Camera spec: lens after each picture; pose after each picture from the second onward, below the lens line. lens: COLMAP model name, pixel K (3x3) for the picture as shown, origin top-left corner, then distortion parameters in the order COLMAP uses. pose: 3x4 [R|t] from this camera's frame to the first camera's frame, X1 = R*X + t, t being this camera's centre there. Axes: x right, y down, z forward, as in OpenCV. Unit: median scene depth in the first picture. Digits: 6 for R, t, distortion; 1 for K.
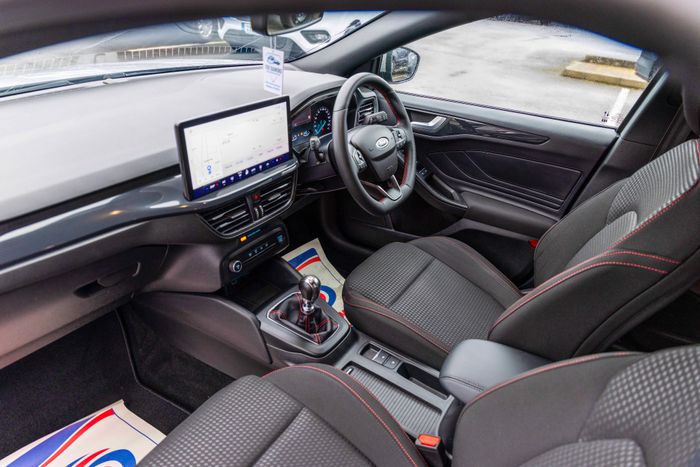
lens RADIAL K [[487.4, 0, 347.3], [0, 487.4, 233.8], [0, 0, 1]] dist [0.049660, 0.002574]
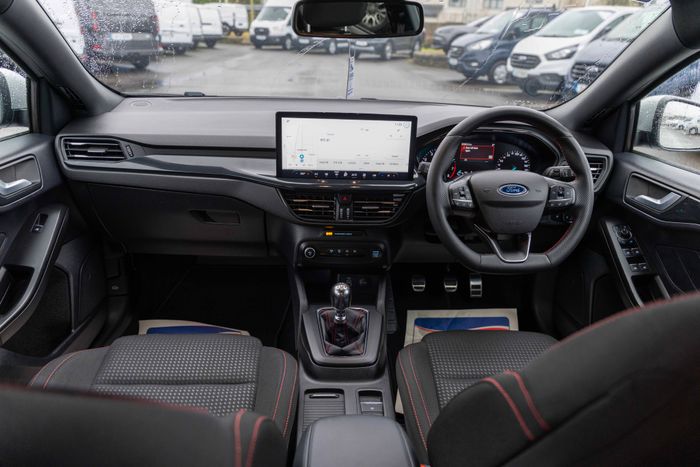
lens RADIAL K [[487.4, 0, 347.4], [0, 487.4, 231.0], [0, 0, 1]] dist [0.049660, 0.002574]
pose [[0.586531, 0.274348, -0.762047, 0.636408], [-0.394829, 0.918366, 0.026734, -0.040163], [0.707172, 0.285197, 0.646970, 0.330885]]
